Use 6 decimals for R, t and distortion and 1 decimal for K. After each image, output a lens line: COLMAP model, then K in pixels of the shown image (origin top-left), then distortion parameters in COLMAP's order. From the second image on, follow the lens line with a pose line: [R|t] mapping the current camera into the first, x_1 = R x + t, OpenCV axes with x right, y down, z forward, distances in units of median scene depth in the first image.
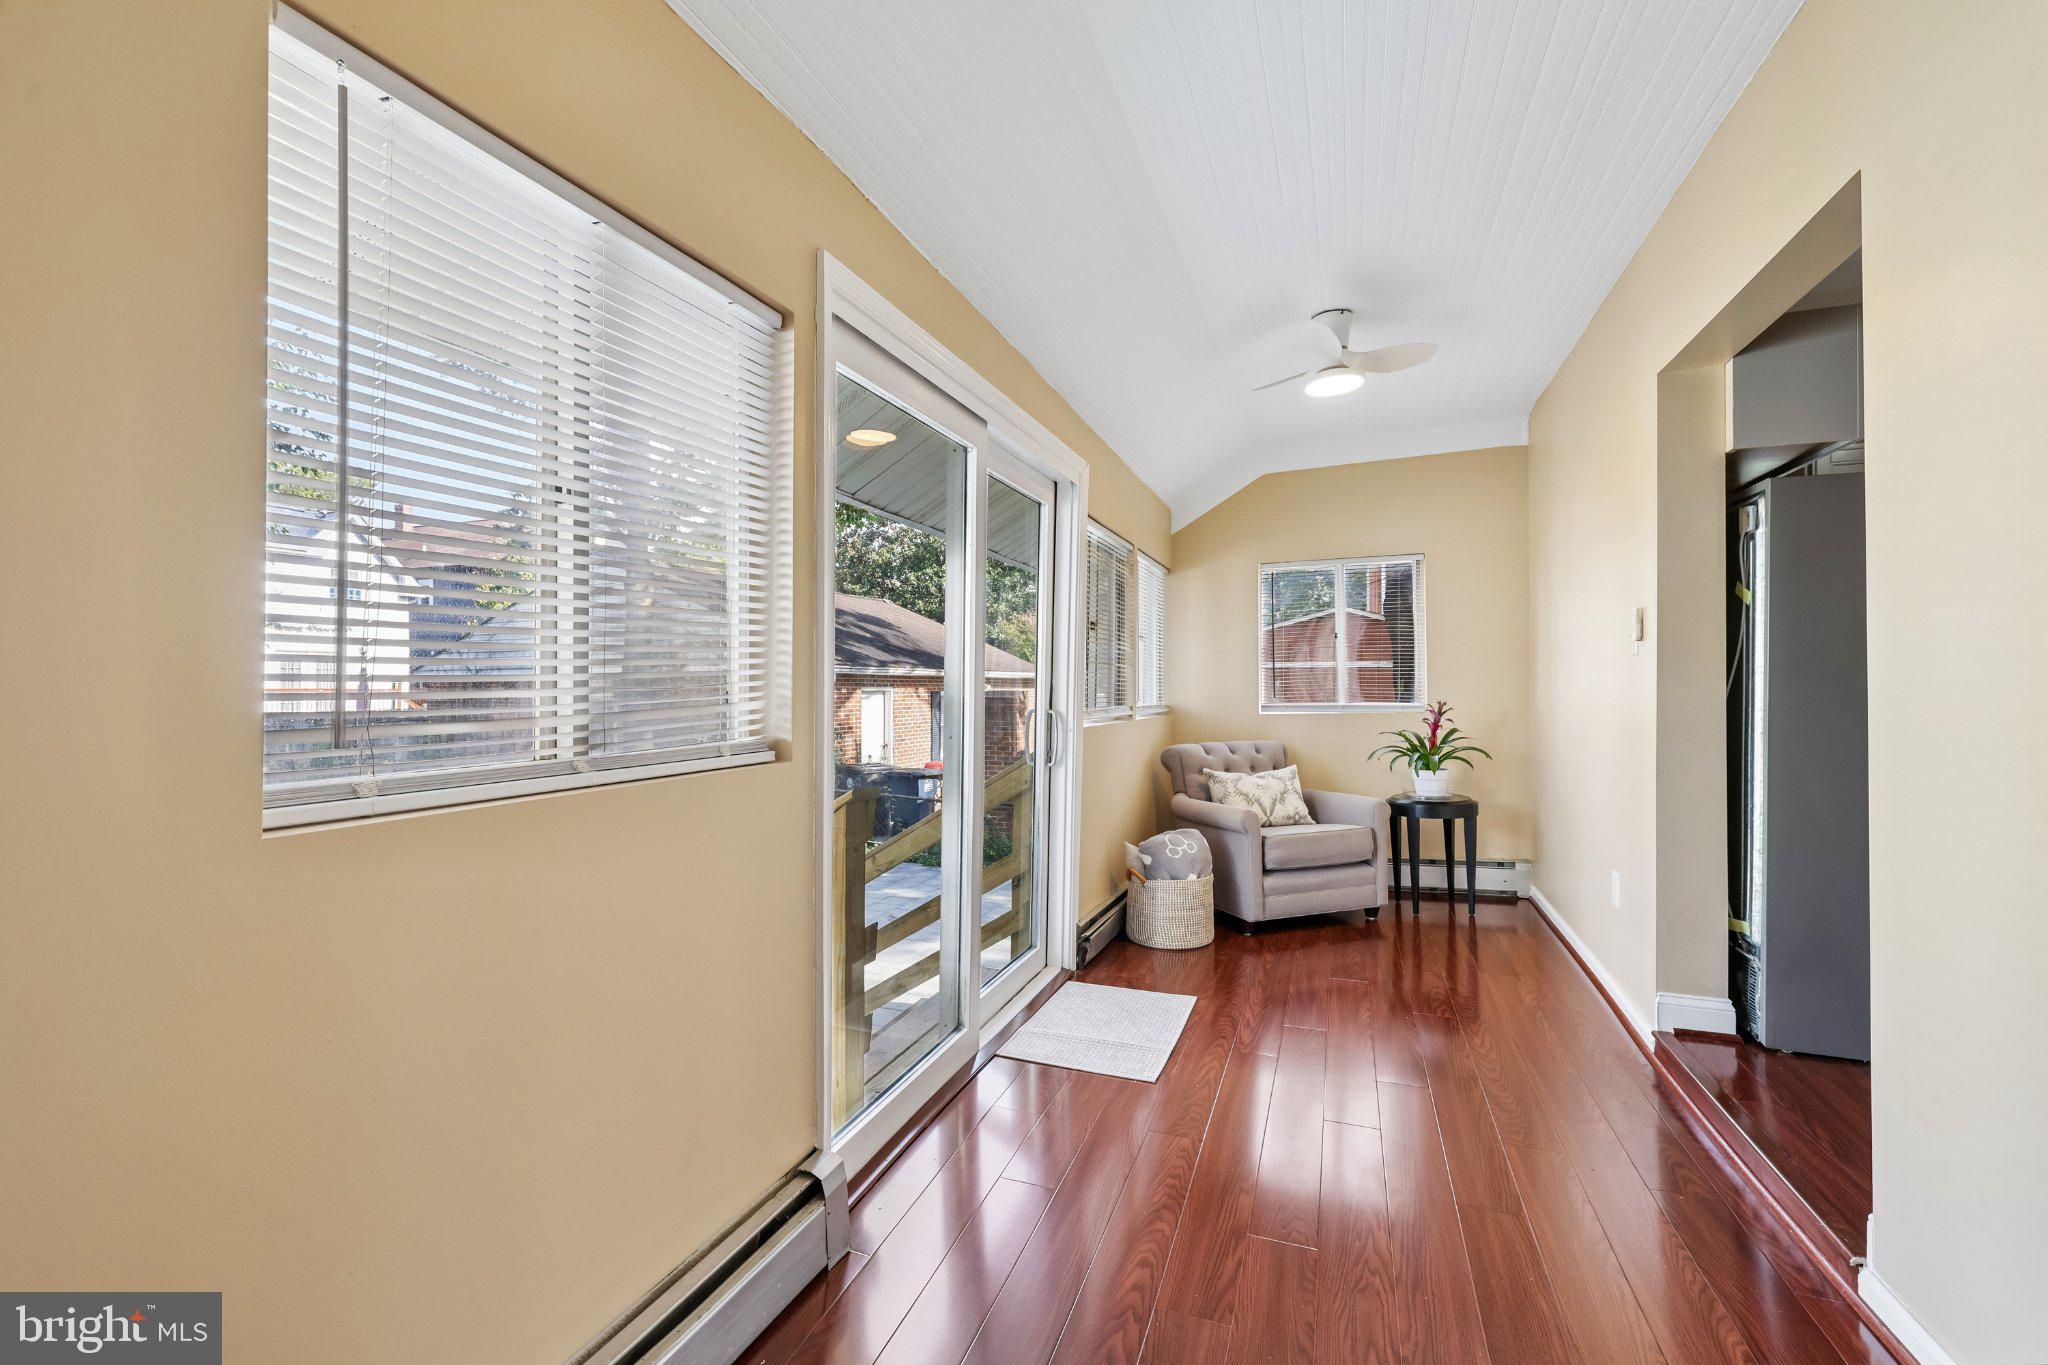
lens RADIAL K [[879.7, 0, 1014.3], [0, 879.7, 677.2], [0, 0, 1]] dist [-0.000234, 0.002720]
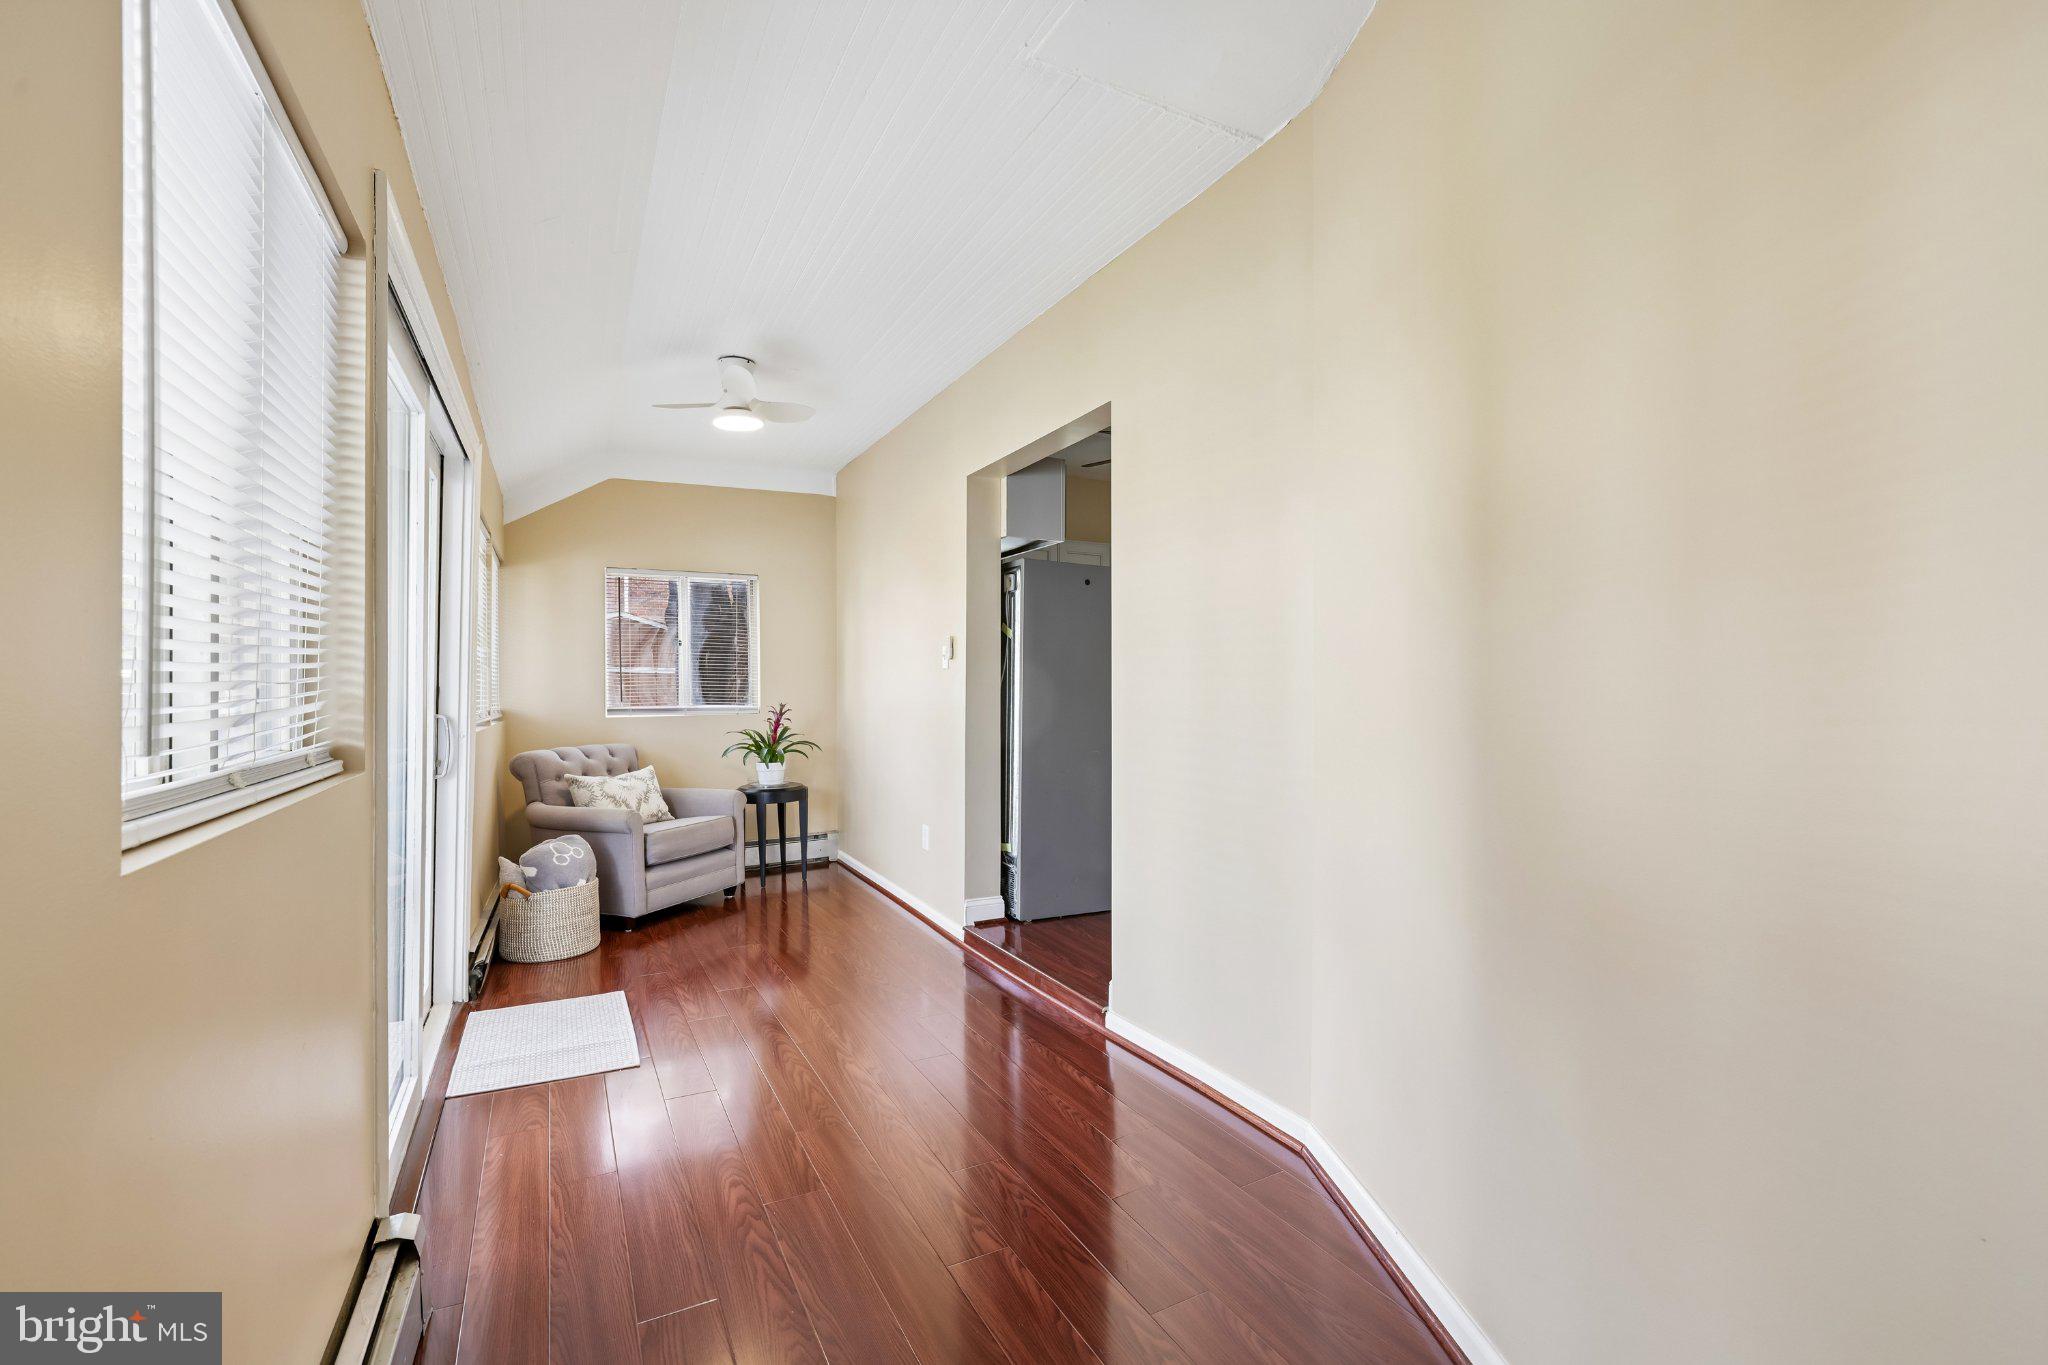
lens RADIAL K [[873.9, 0, 1022.9], [0, 873.9, 694.9], [0, 0, 1]] dist [-0.000002, 0.000208]
pose [[0.658097, 0.003062, 0.752927, -0.199072], [-0.013039, 0.999888, 0.007330, 0.002948], [-0.752821, -0.014641, 0.658063, -0.015141]]
